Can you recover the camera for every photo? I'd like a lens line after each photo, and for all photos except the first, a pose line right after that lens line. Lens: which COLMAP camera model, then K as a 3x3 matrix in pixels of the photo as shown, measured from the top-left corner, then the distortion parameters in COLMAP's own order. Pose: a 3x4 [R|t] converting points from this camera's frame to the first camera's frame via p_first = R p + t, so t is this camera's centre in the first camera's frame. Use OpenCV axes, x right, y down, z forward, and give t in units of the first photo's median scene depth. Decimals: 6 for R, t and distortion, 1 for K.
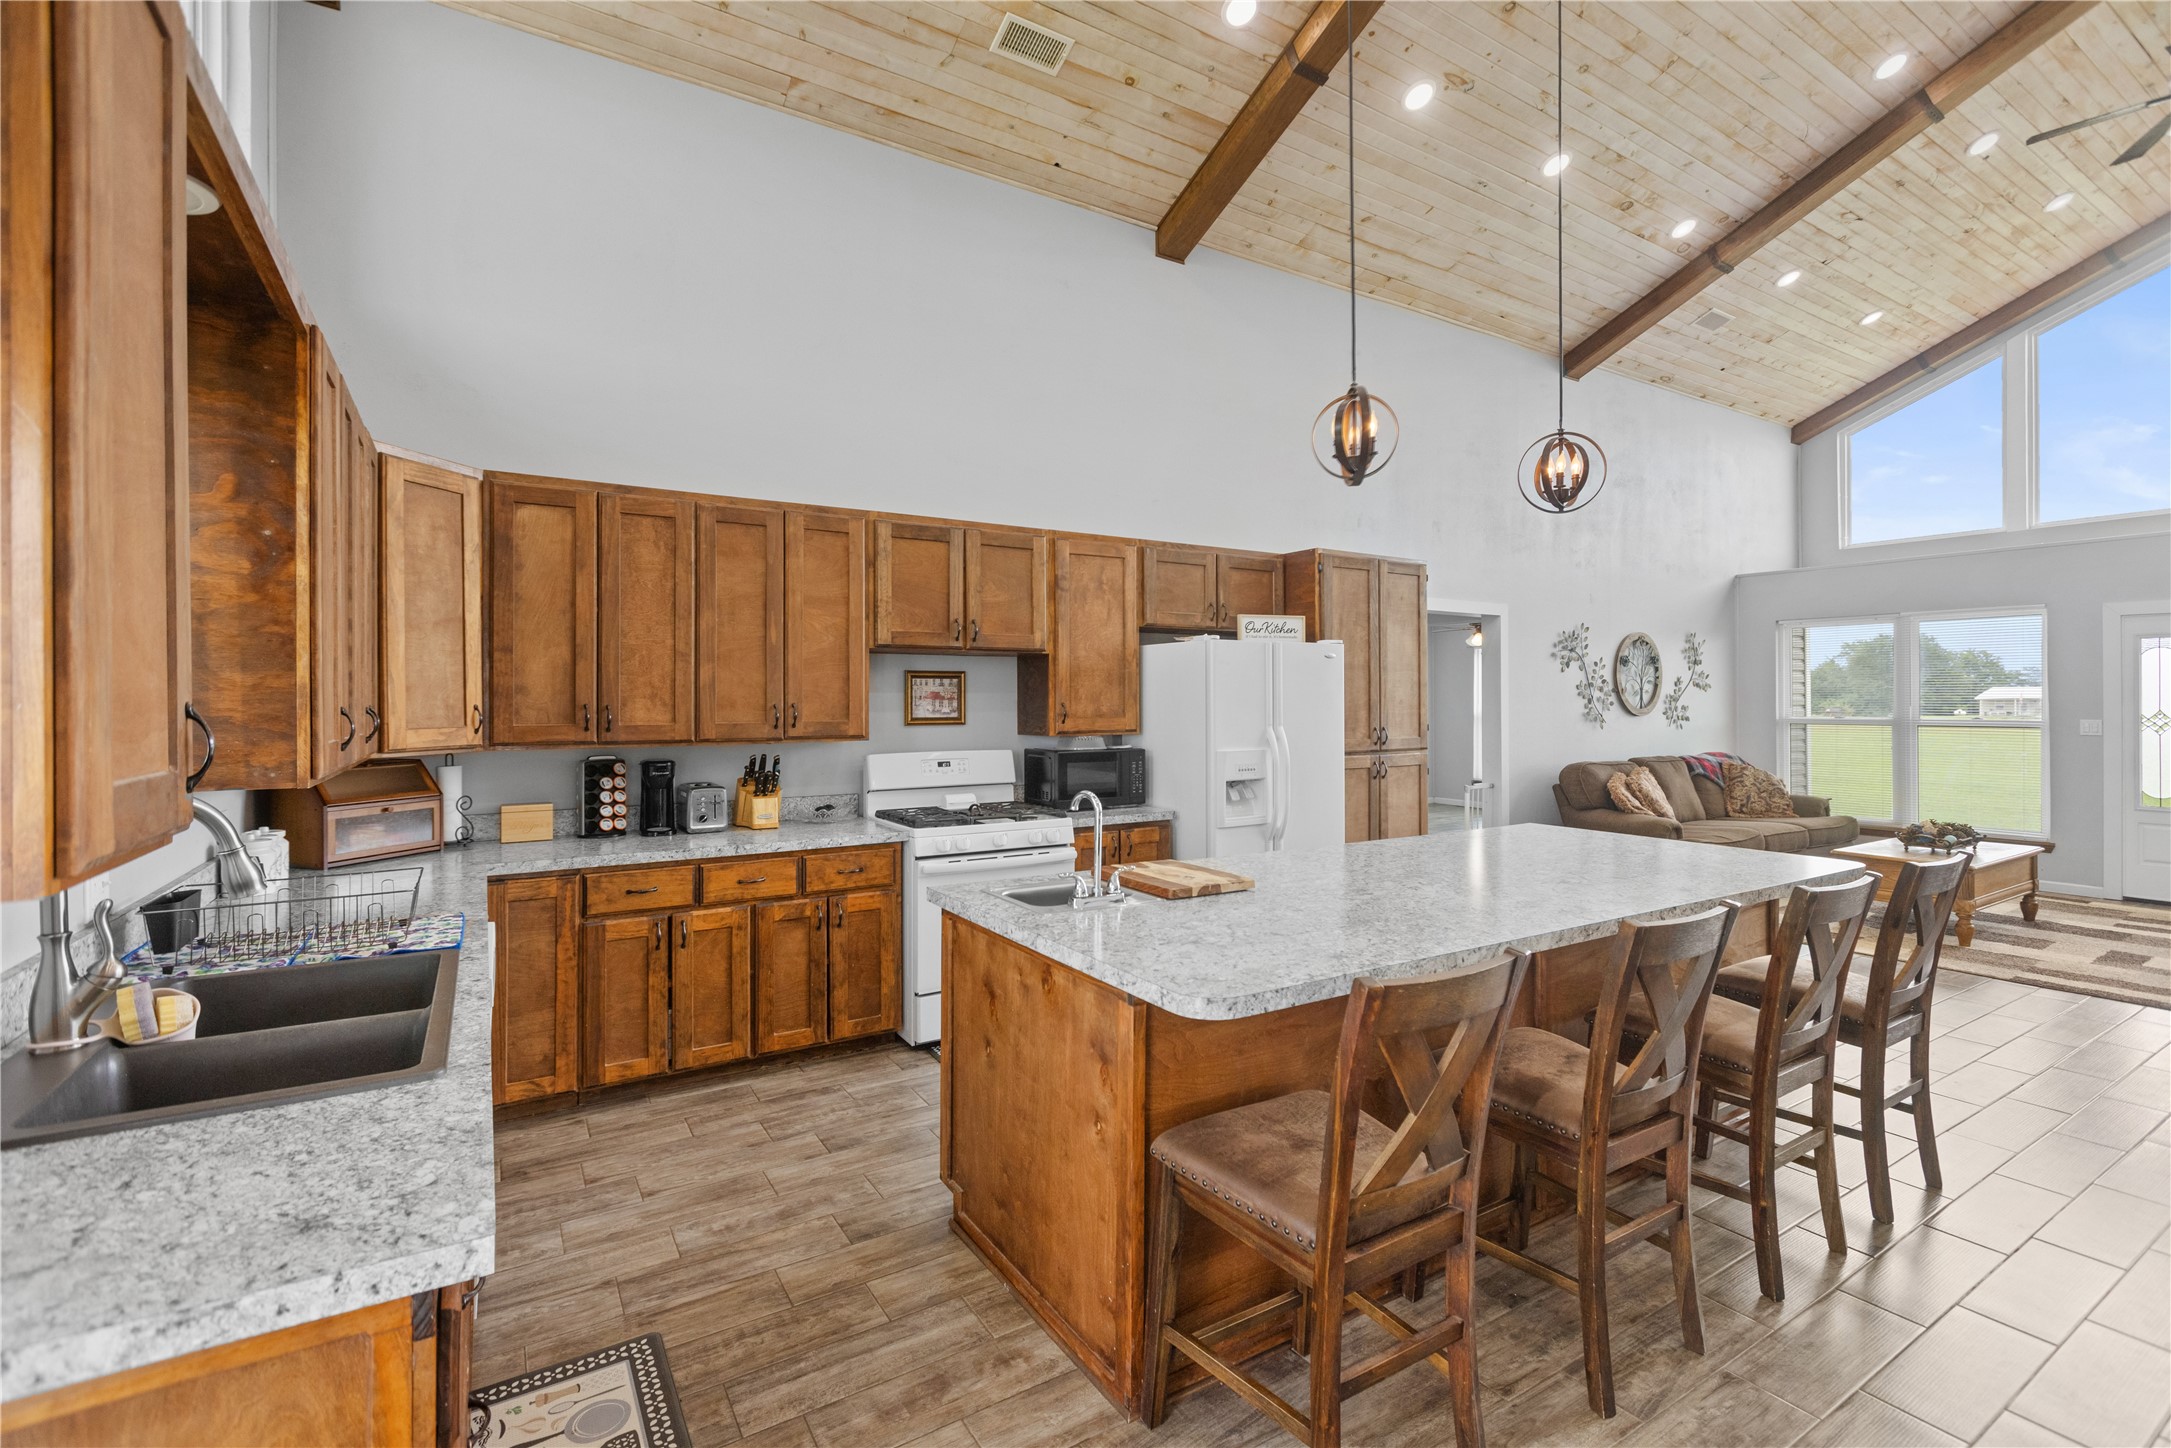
lens RADIAL K [[965.5, 0, 1083.4], [0, 965.5, 701.4], [0, 0, 1]] dist [0.000945, 0.000249]
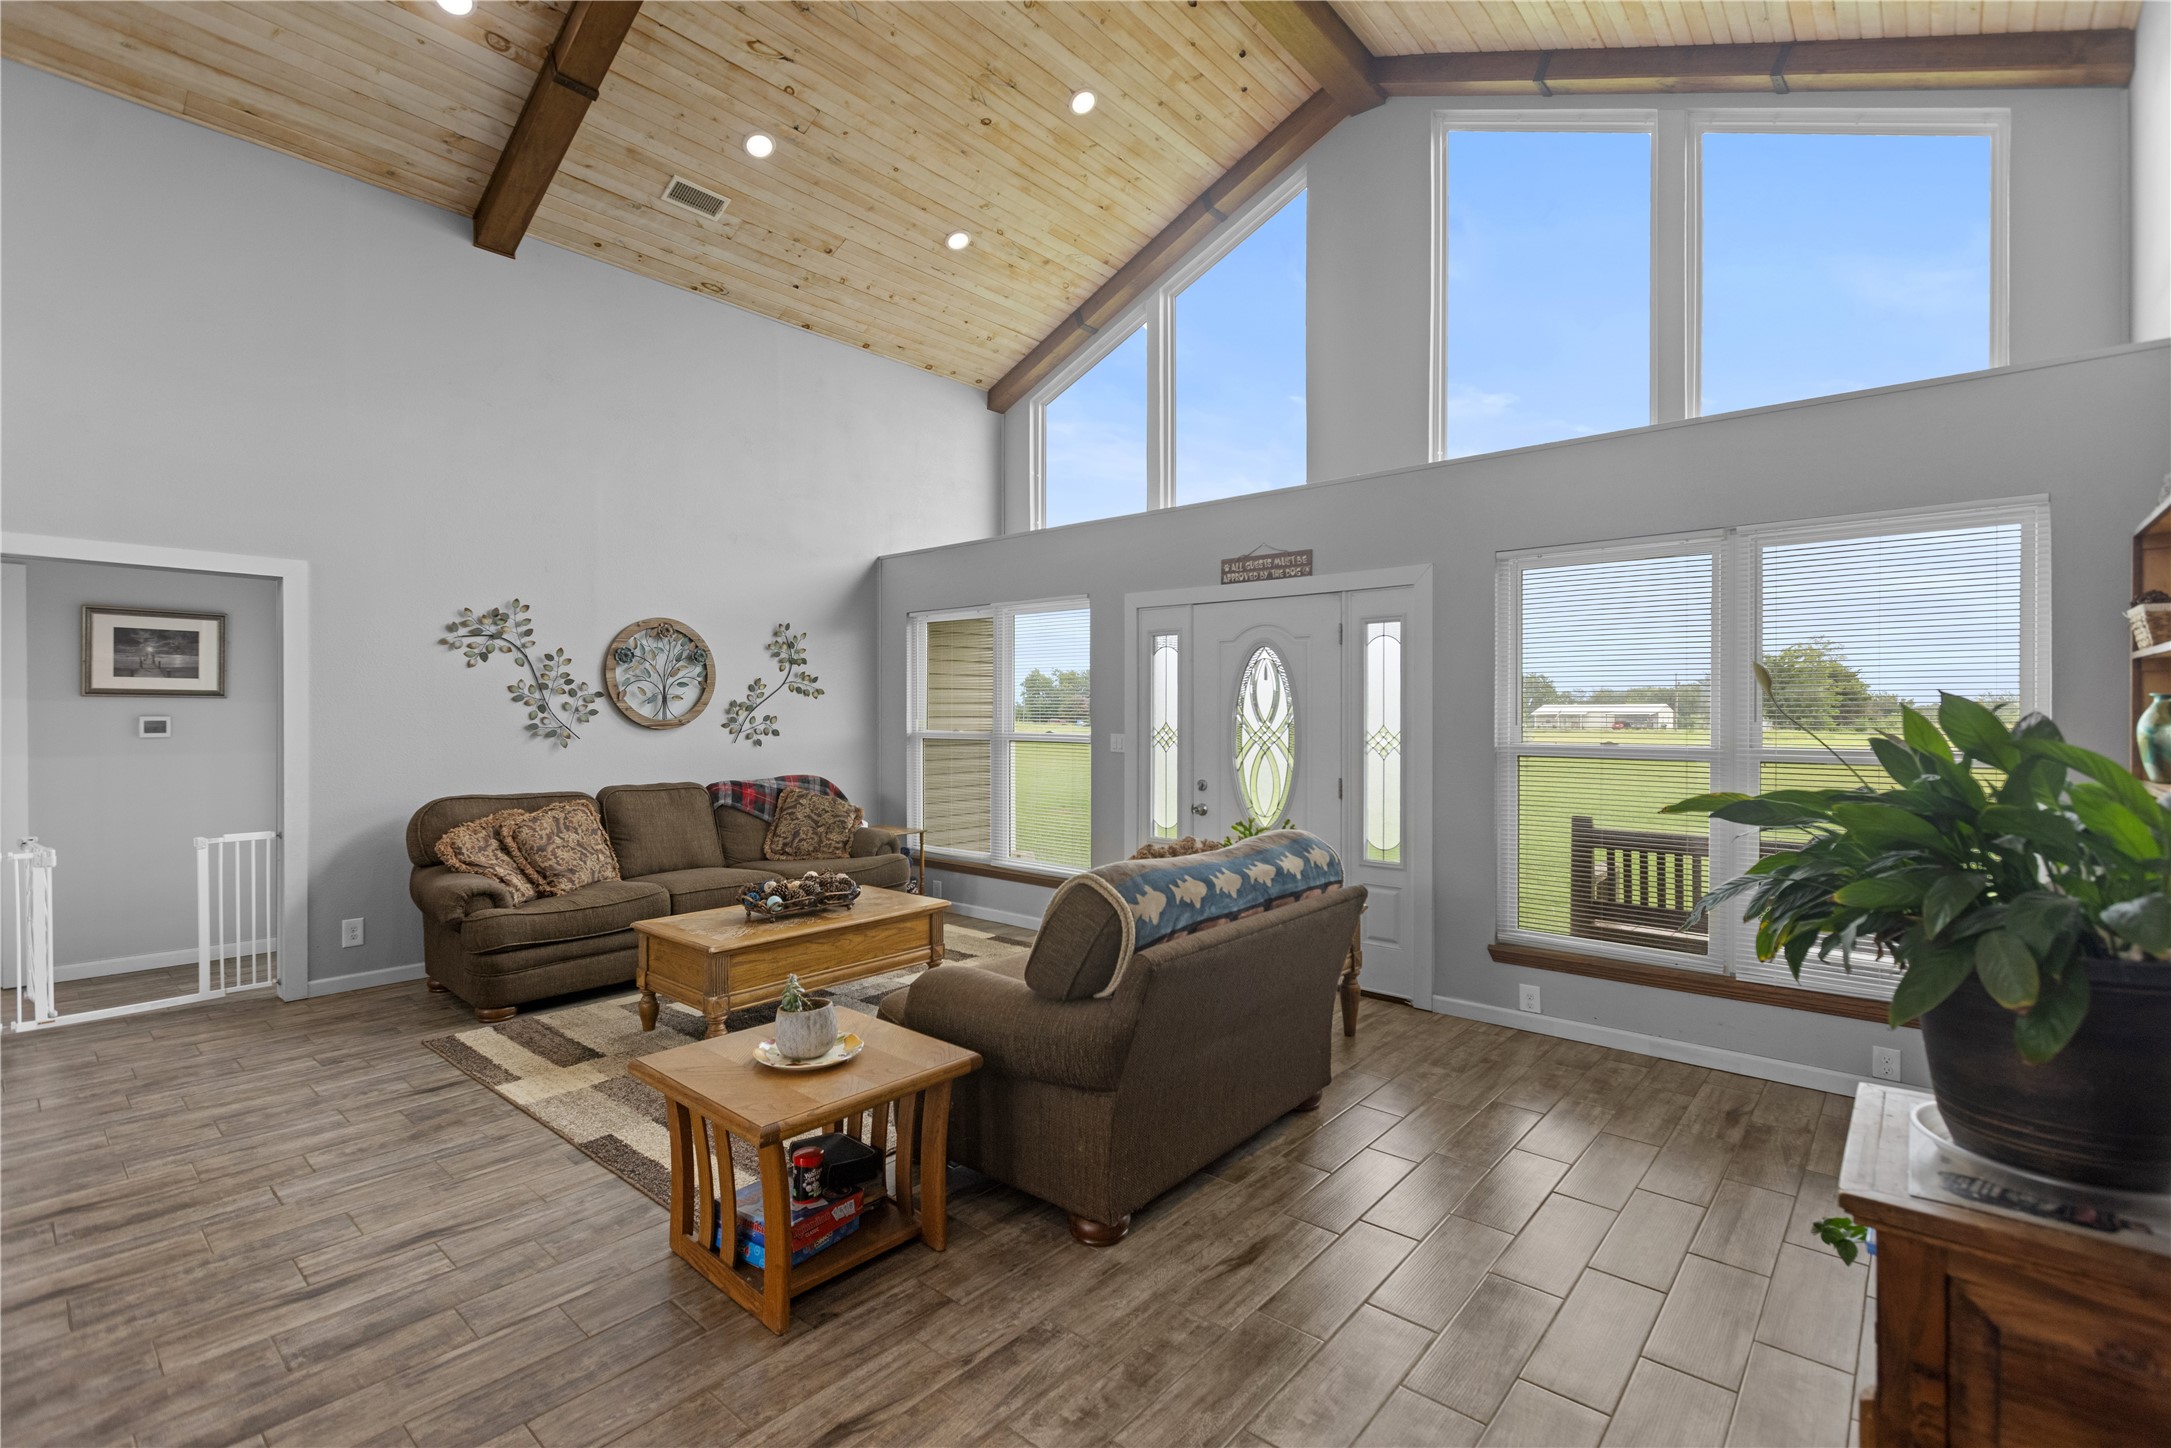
lens RADIAL K [[973.1, 0, 1081.0], [0, 973.1, 718.7], [0, 0, 1]] dist [0.002419, 0.000277]
pose [[0.956281, 0.002882, 0.292436, 1.118601], [-0.004199, 0.999984, 0.003875, 0.004238], [-0.292420, -0.004933, 0.956277, 0.302635]]
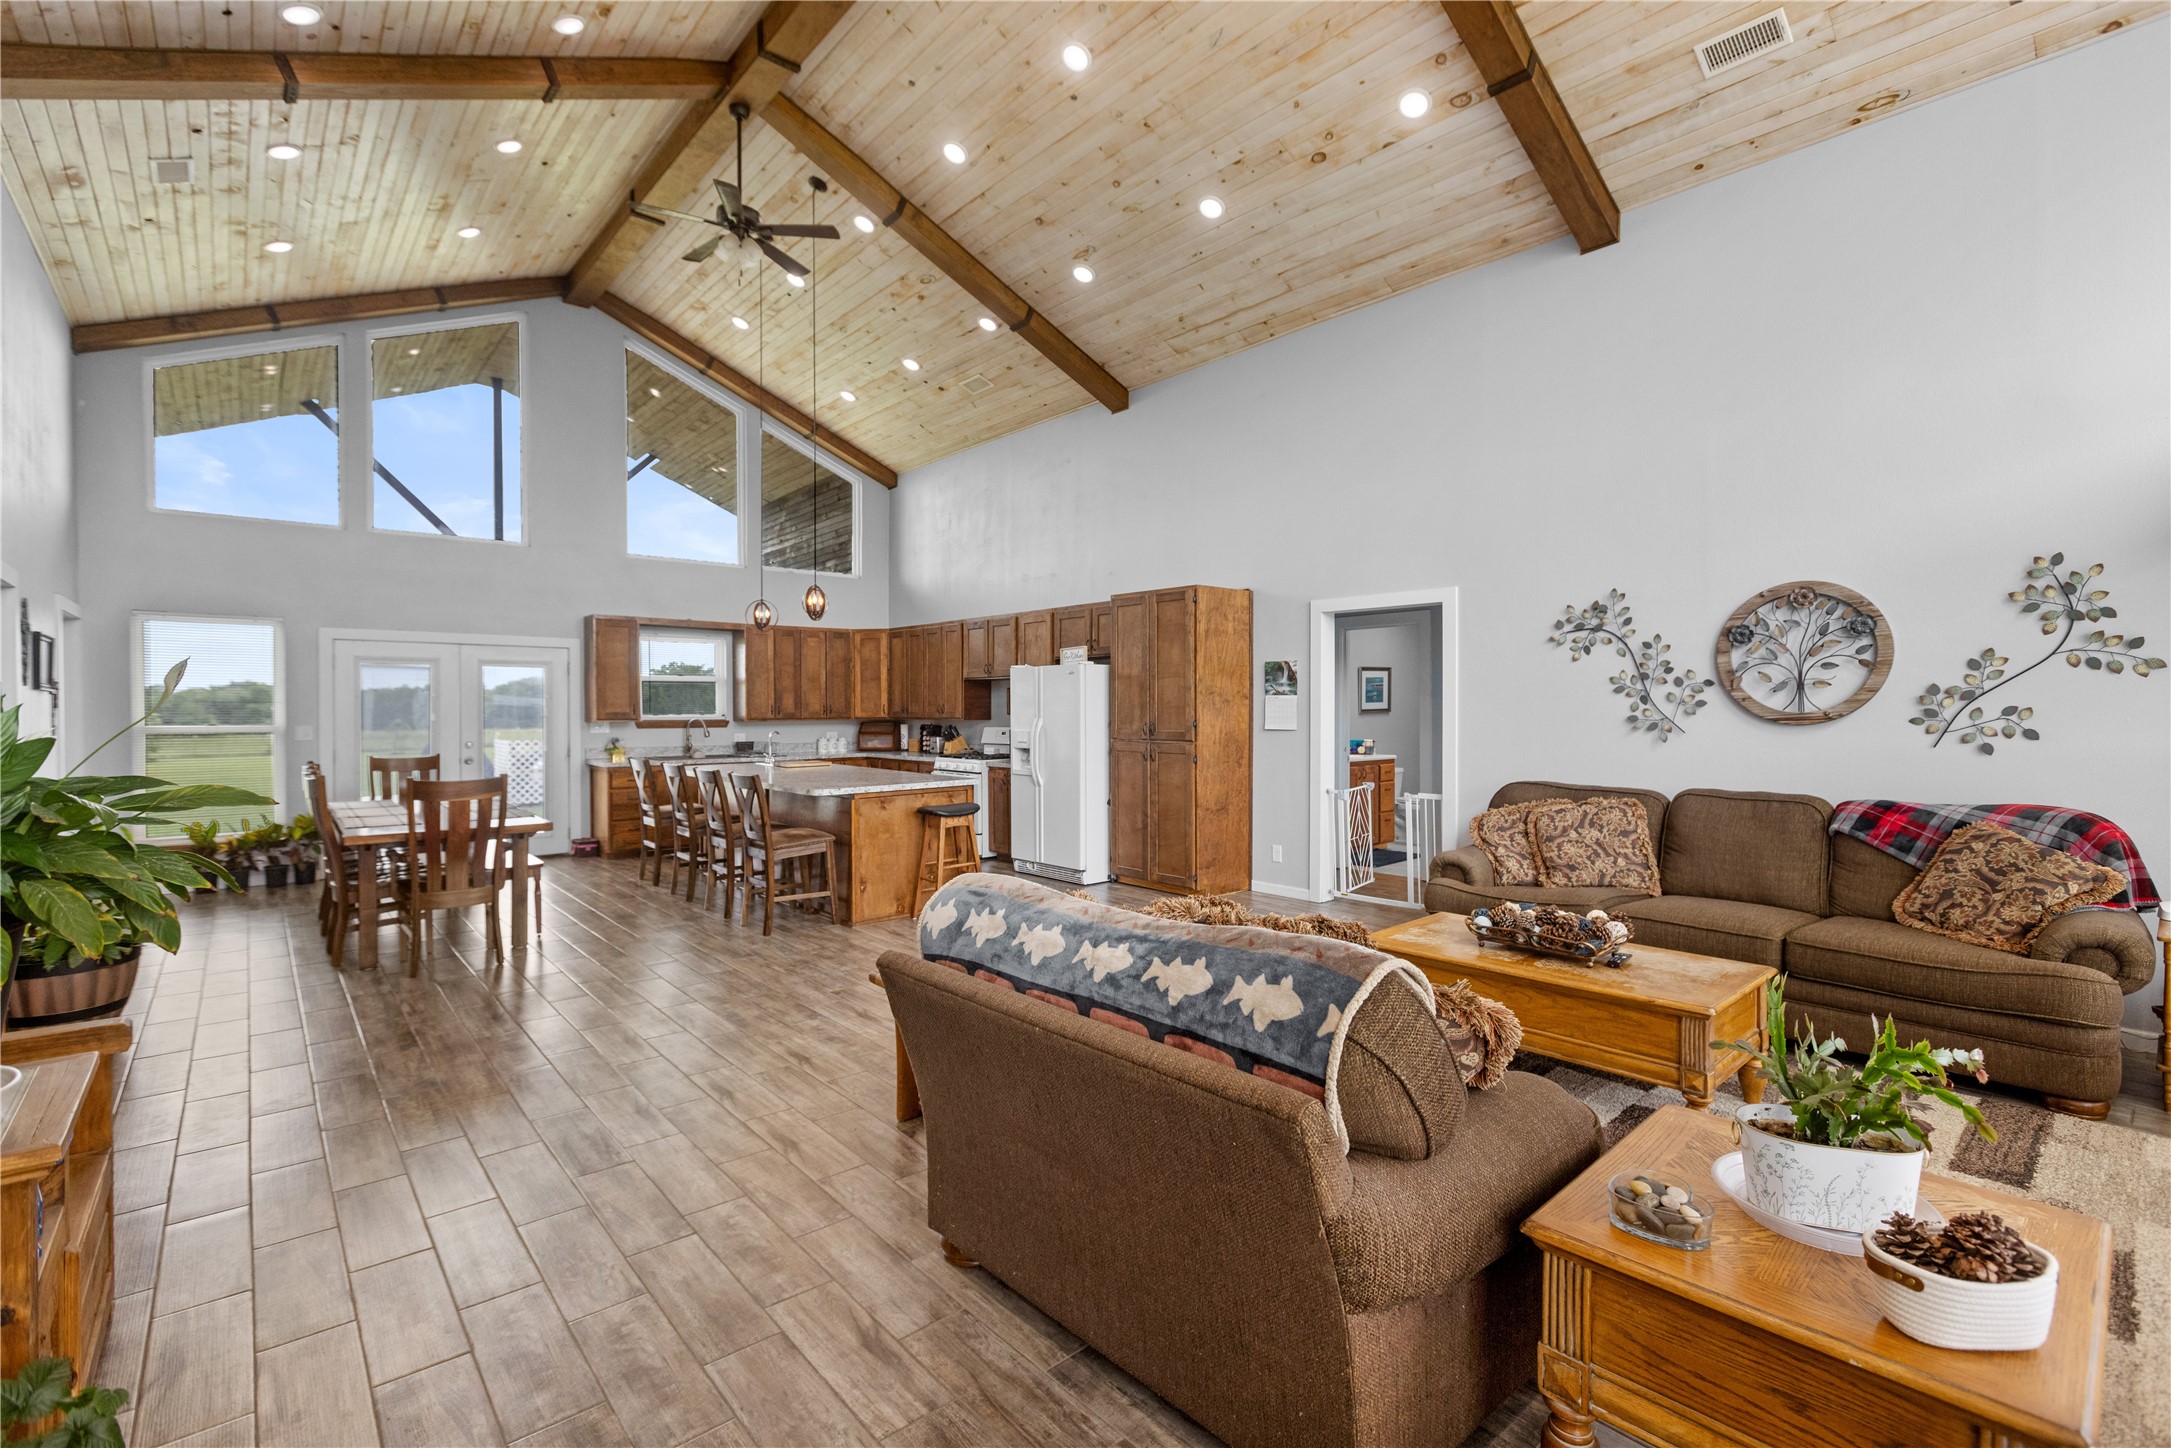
lens RADIAL K [[956.9, 0, 1085.7], [0, 956.9, 715.9], [0, 0, 1]] dist [-0.000279, -0.000106]
pose [[0.163597, 0.012750, -0.986445, 1.808853], [0.003921, 0.999900, 0.013574, 0.000300], [0.986519, -0.006089, 0.163531, 0.804108]]
